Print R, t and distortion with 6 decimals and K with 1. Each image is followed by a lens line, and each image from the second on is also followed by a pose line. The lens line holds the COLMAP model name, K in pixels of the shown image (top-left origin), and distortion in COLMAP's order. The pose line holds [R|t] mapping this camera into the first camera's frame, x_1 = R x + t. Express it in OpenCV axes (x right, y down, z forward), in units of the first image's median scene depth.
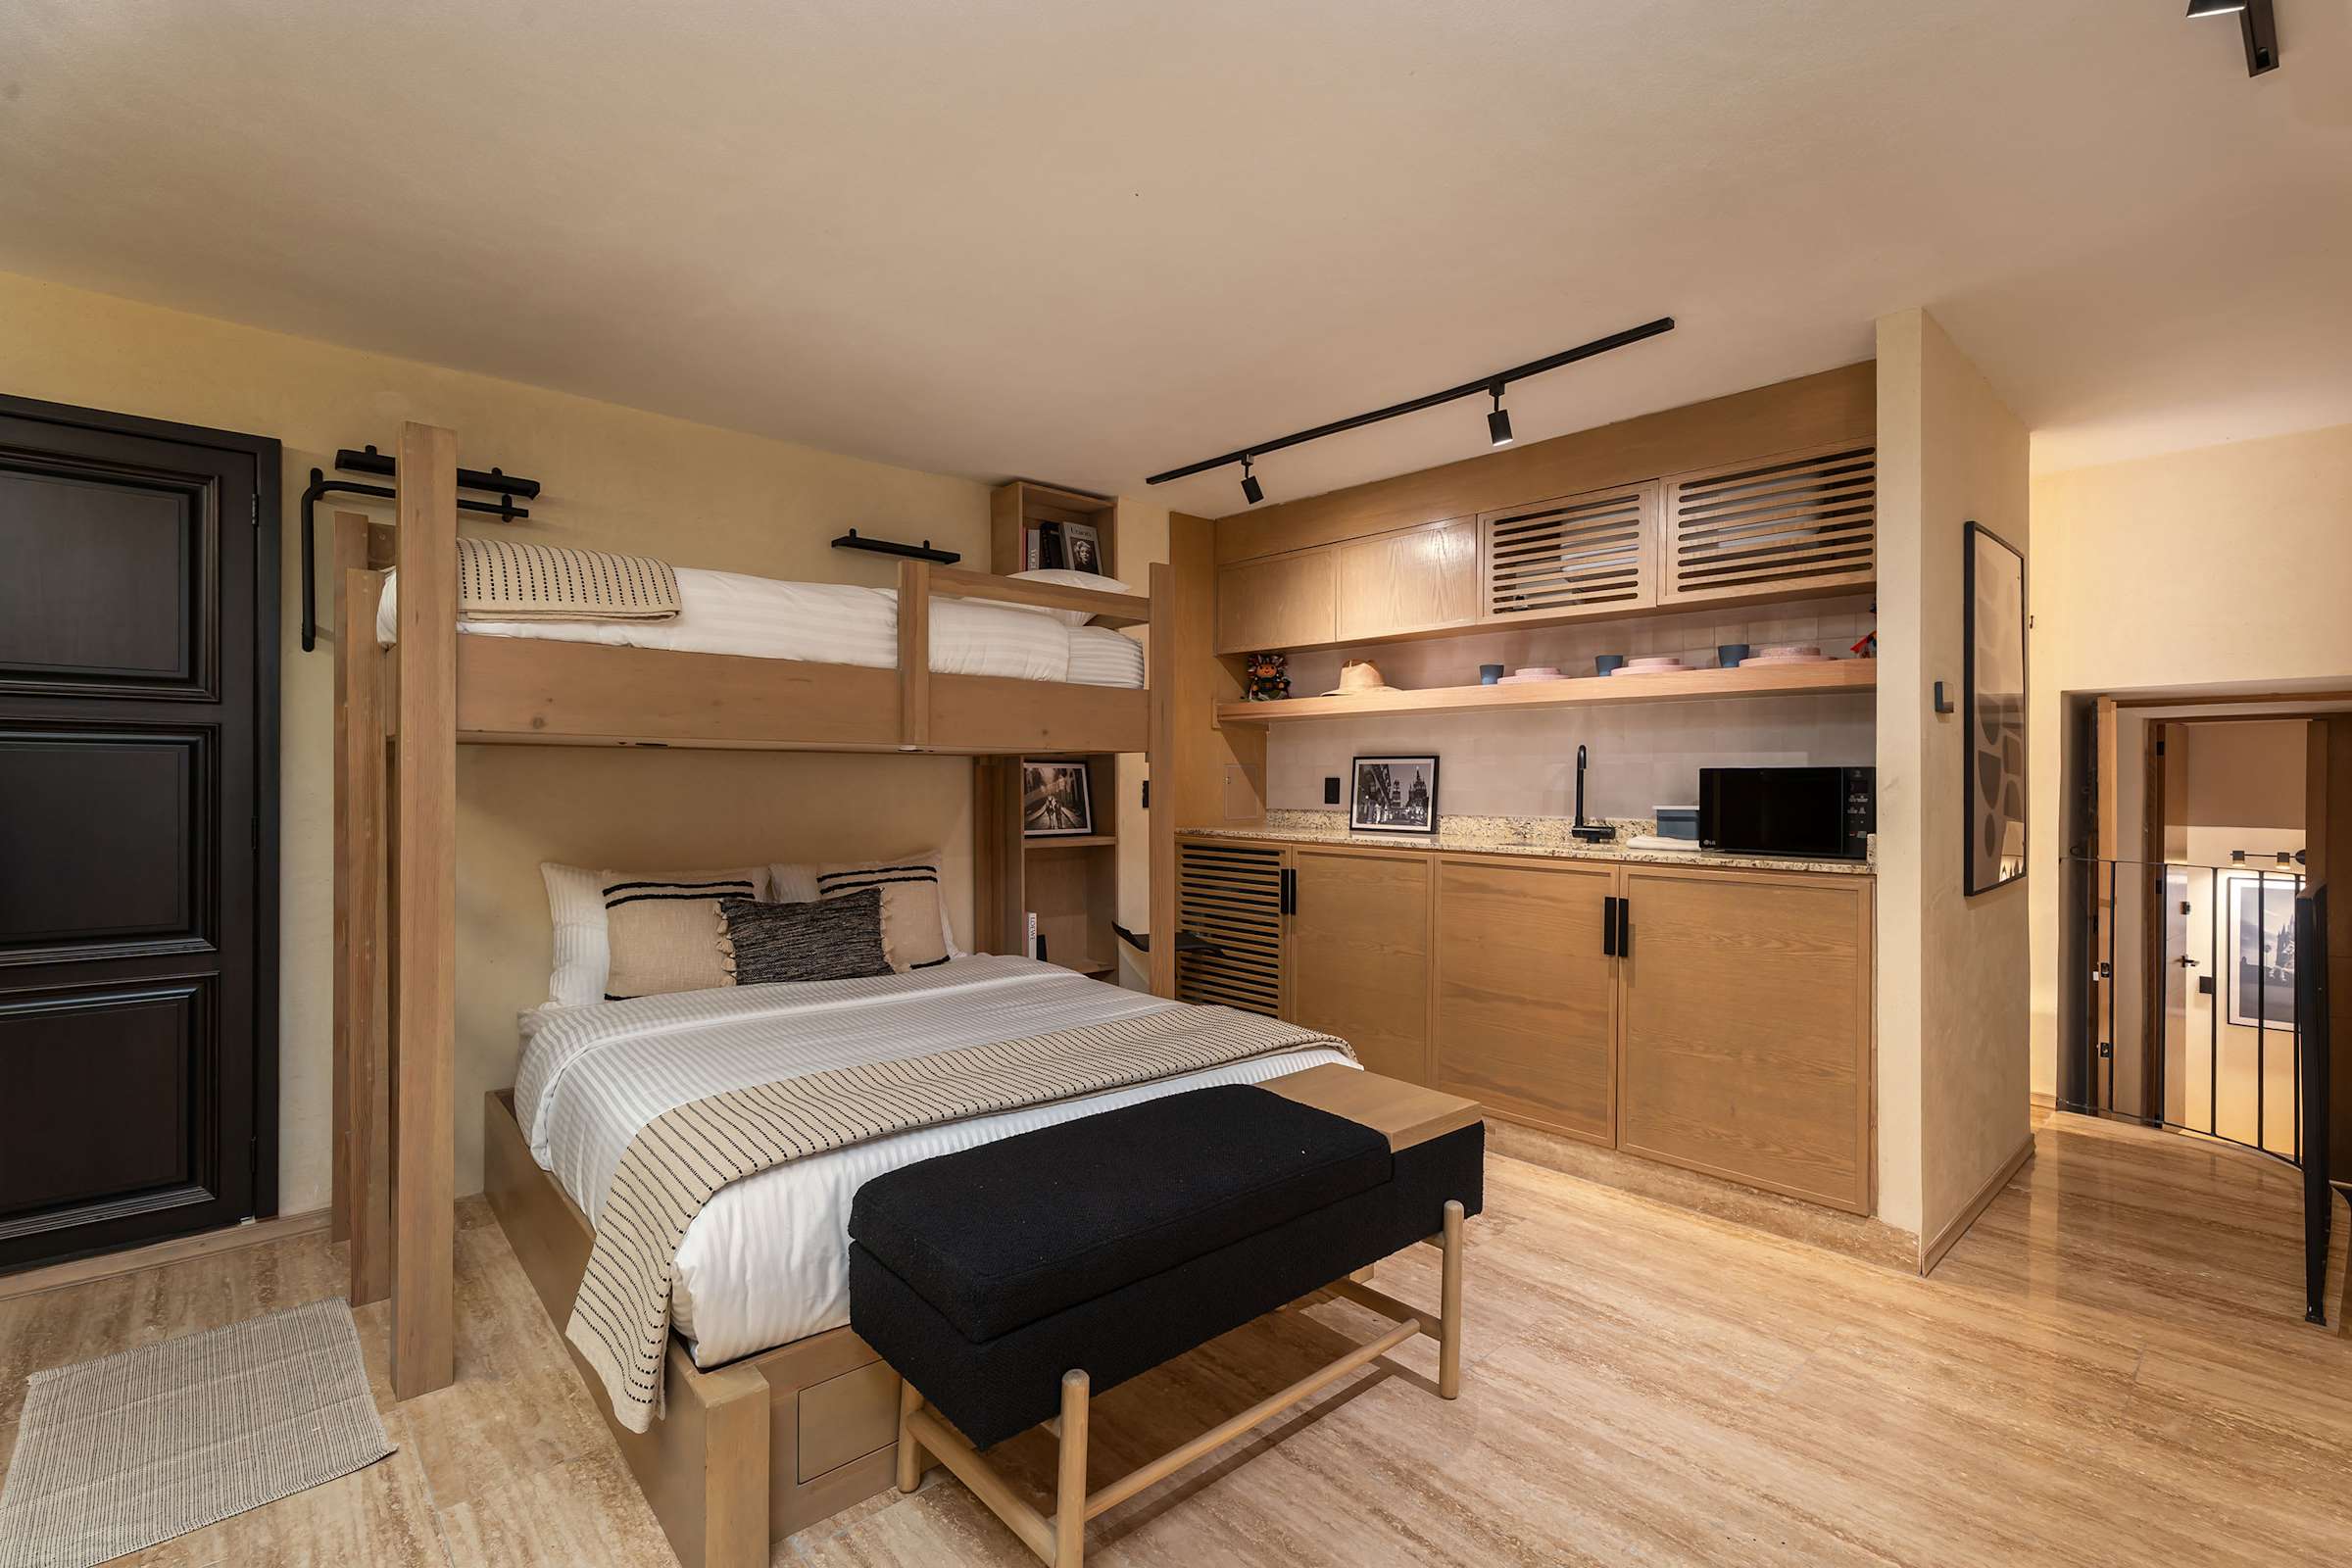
lens RADIAL K [[1048.1, 0, 1183.1], [0, 1048.1, 781.9], [0, 0, 1]] dist [-0.005212, 0.001391]
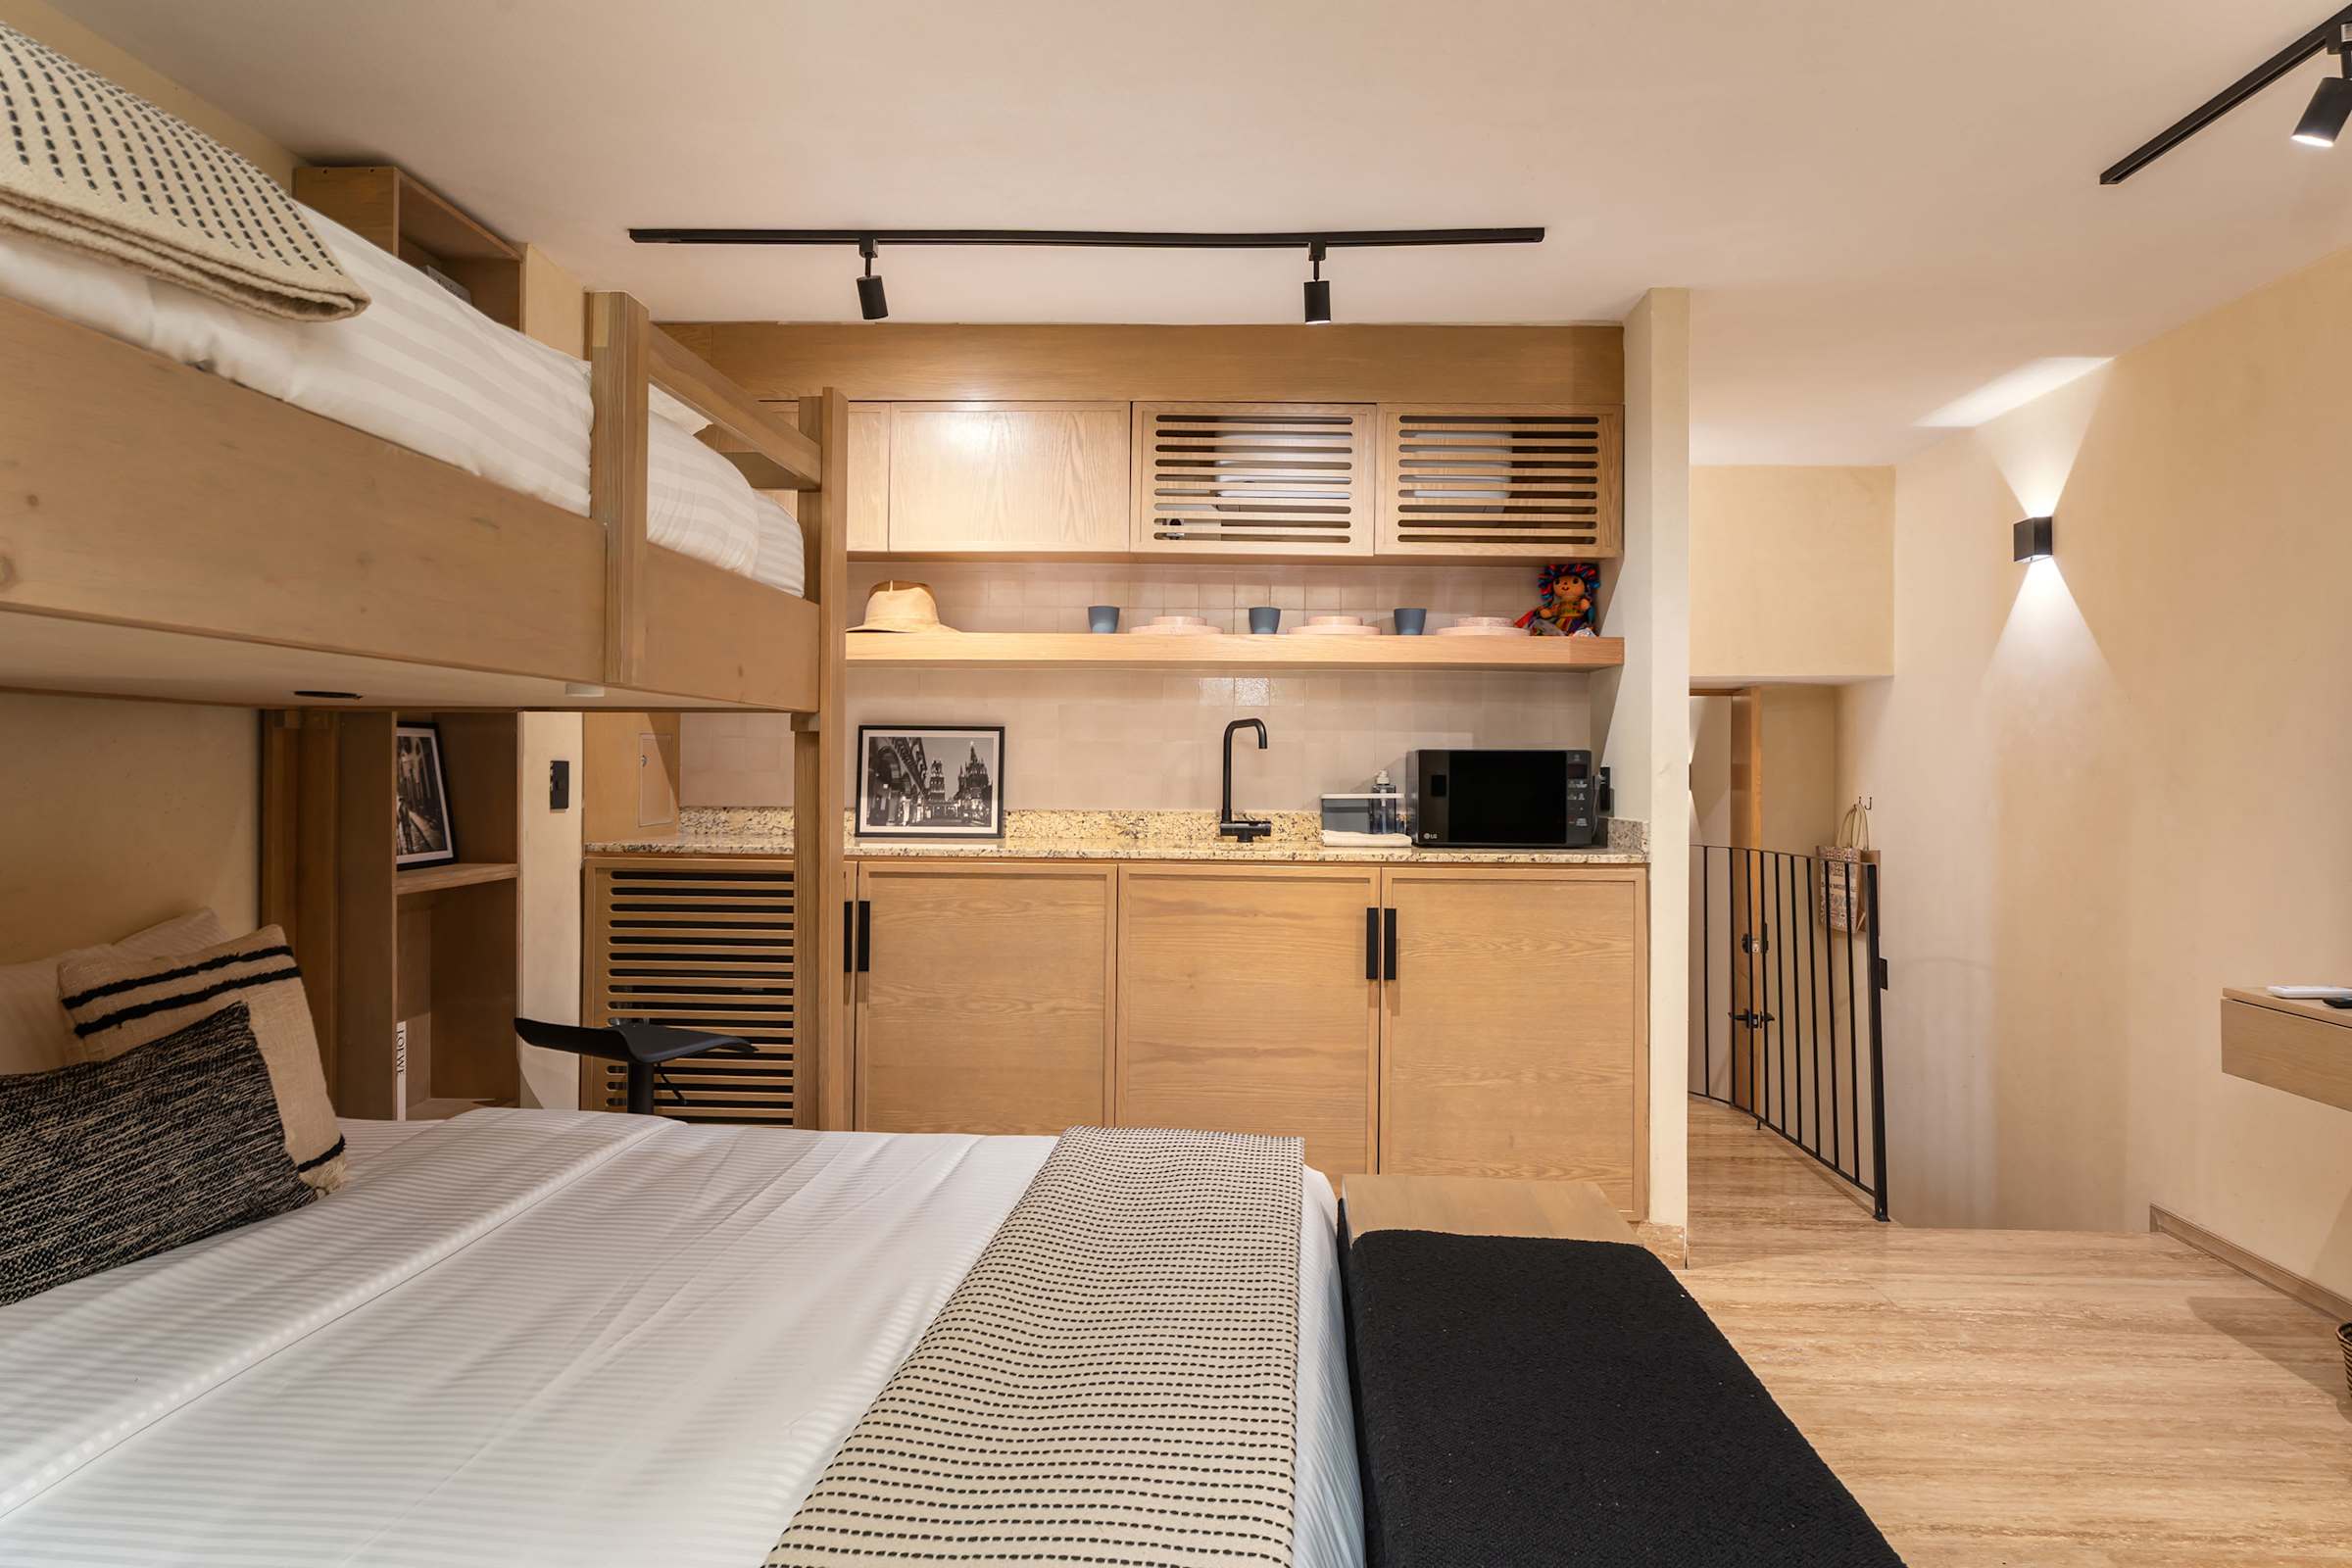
lens RADIAL K [[1391.6, 0, 1182.7], [0, 1391.6, 750.3], [0, 0, 1]] dist [-0.018625, 0.007776]
pose [[0.707095, 0.008847, 0.707063, -0.445784], [-0.004062, 0.999956, -0.008451, -0.002396], [-0.707107, 0.003104, 0.707100, 0.328490]]
